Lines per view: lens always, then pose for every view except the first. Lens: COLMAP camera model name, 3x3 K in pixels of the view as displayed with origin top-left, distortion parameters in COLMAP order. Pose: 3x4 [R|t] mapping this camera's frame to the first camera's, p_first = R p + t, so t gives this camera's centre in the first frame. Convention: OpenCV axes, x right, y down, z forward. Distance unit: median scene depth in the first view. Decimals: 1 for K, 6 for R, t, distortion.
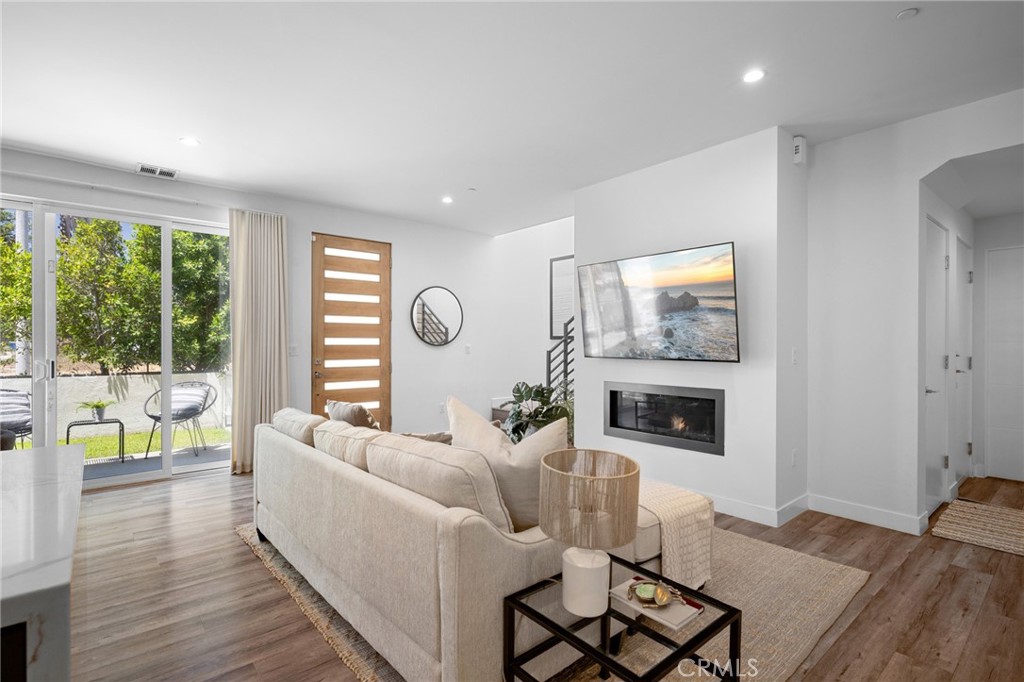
lens RADIAL K [[494.0, 0, 517.8], [0, 494.0, 338.6], [0, 0, 1]] dist [-0.007224, 0.000335]
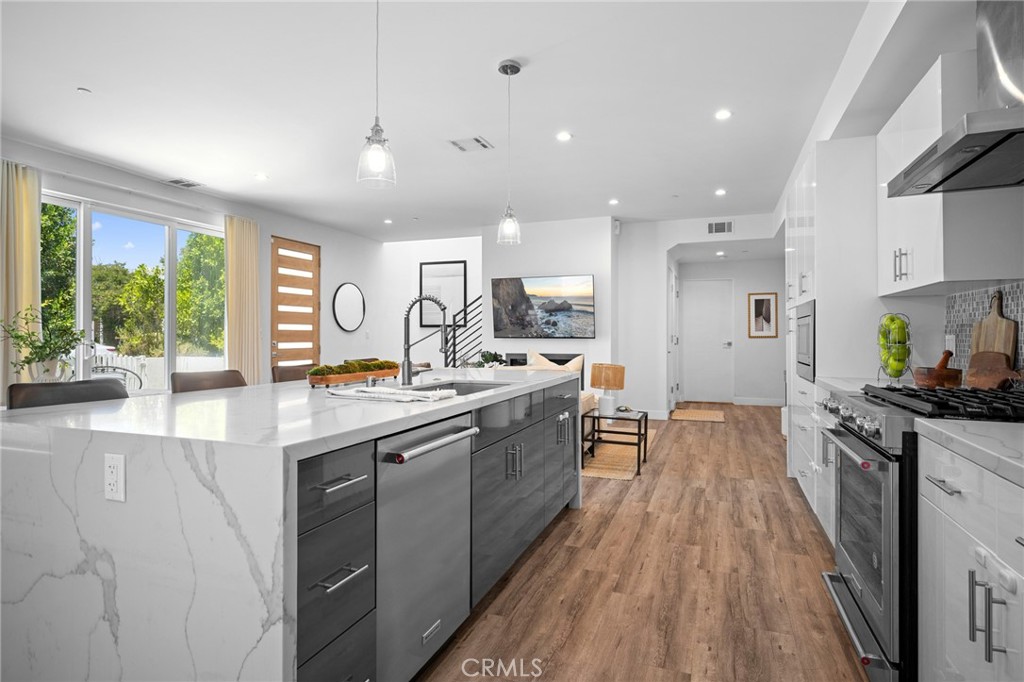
lens RADIAL K [[515.3, 0, 518.9], [0, 515.3, 330.1], [0, 0, 1]] dist [-0.004031, -0.002092]
pose [[0.880736, 0.004221, 0.473590, -0.643283], [-0.003666, 0.999991, -0.002094, 0.019725], [-0.473594, 0.000108, 0.880743, -0.521843]]
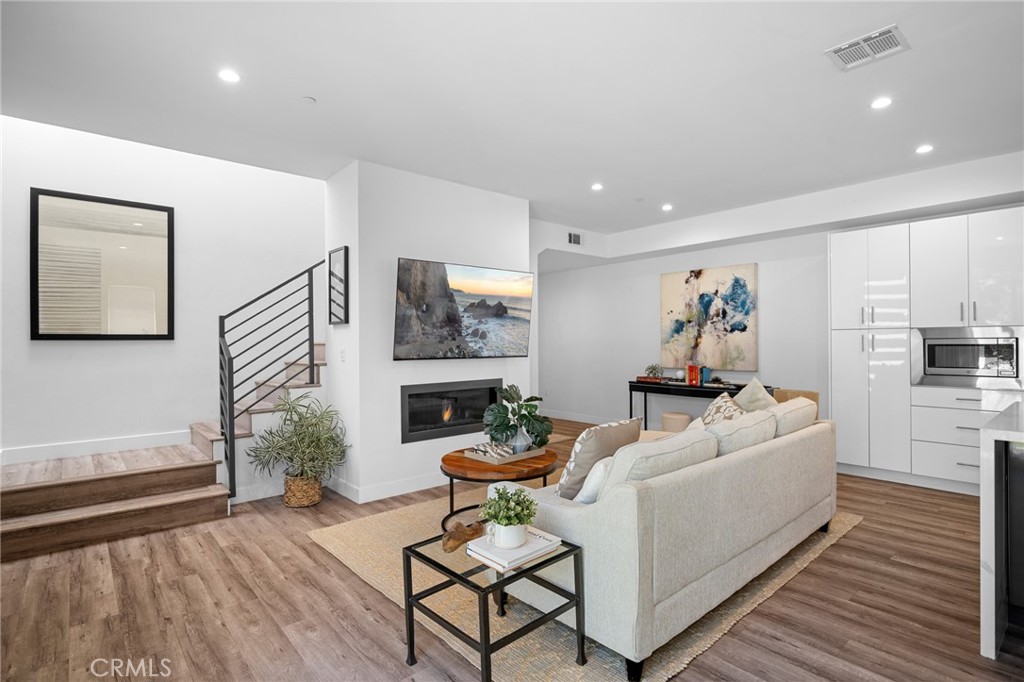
lens RADIAL K [[515.3, 0, 506.3], [0, 515.3, 340.0], [0, 0, 1]] dist [-0.004031, -0.002092]
pose [[-0.004220, 0.002440, 0.999988, -0.921321], [-0.003096, 0.999992, -0.002453, 0.003910], [-0.999986, -0.003107, -0.004212, 0.940804]]
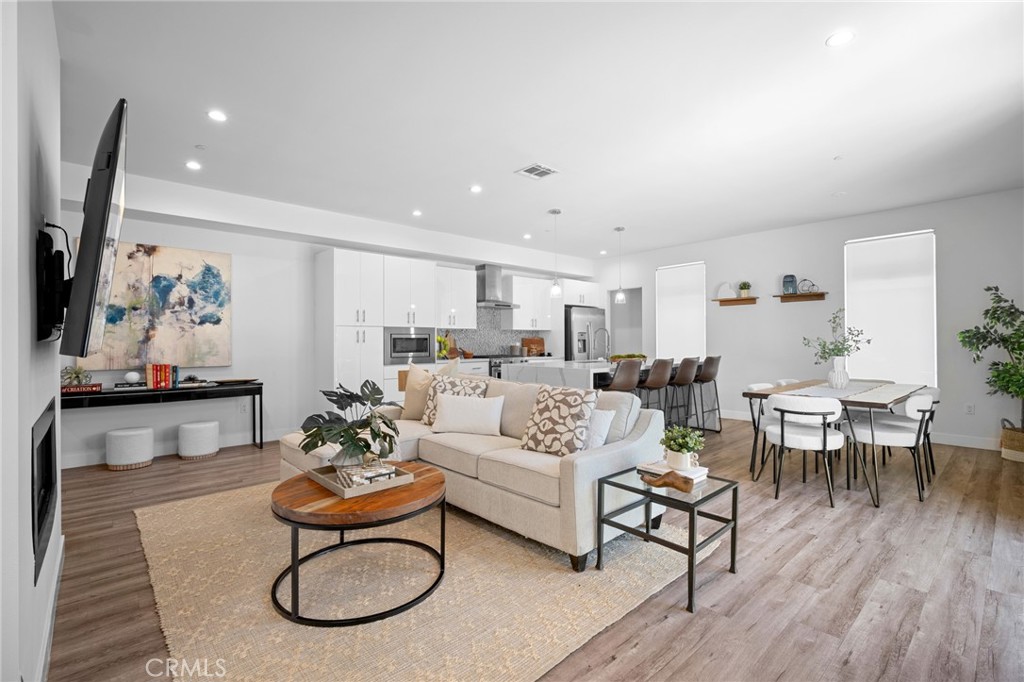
lens RADIAL K [[454.3, 0, 525.8], [0, 454.3, 344.8], [0, 0, 1]] dist [-0.004388, 0.000558]
pose [[-0.998967, 0.002114, -0.045385, -0.176630], [0.002242, 0.999994, -0.002770, 0.036072], [0.045379, -0.002869, -0.998966, 1.543305]]
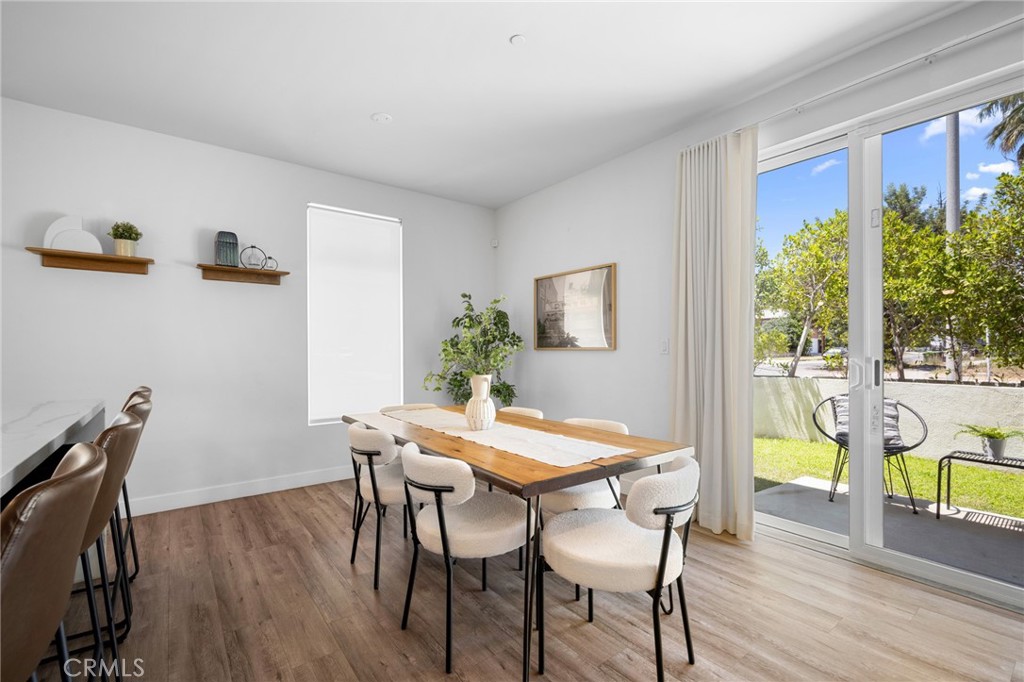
lens RADIAL K [[439.9, 0, 510.4], [0, 439.9, 360.6], [0, 0, 1]] dist [-0.000057, -0.000657]
pose [[-0.066416, 0.019368, -0.997604, -0.350478], [0.012647, 0.999748, 0.018568, 0.031981], [0.997712, -0.011383, -0.066645, 0.587645]]
